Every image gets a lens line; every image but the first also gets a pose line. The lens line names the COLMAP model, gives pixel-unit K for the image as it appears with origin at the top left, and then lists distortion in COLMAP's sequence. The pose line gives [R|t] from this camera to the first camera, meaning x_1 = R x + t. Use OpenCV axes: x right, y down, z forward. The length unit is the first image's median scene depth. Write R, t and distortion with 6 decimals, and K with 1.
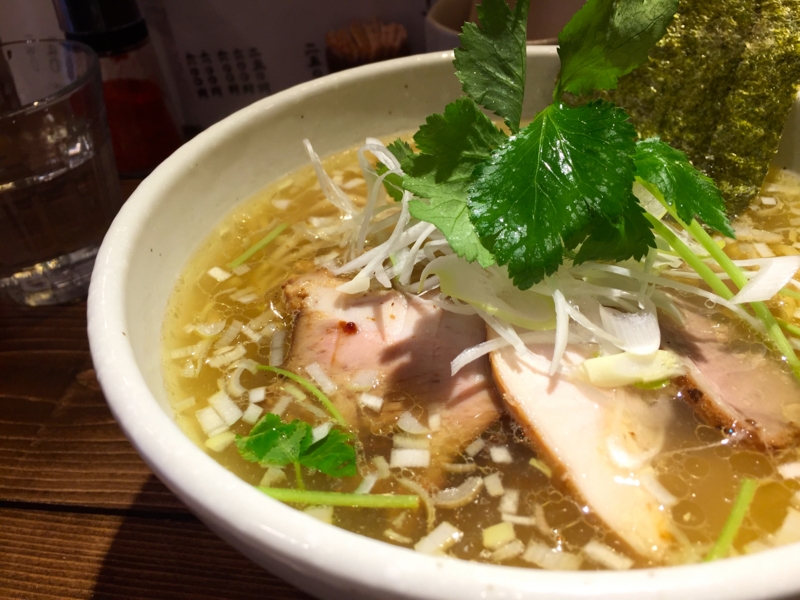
lens RADIAL K [[699.5, 0, 400.0], [0, 699.5, 300.0], [0, 0, 1]] dist [0.060813, -0.106282]
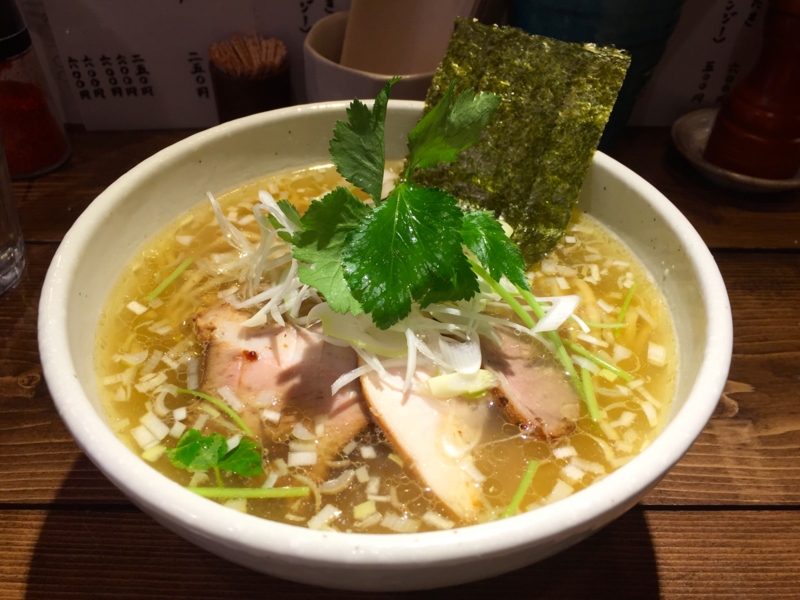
lens RADIAL K [[699.5, 0, 400.0], [0, 699.5, 300.0], [0, 0, 1]] dist [0.060813, -0.106282]
pose [[0.985759, -0.020148, 0.166952, -0.017339], [0.011532, 0.998559, 0.052413, -0.131874], [-0.167767, -0.049741, 0.984571, -0.313677]]
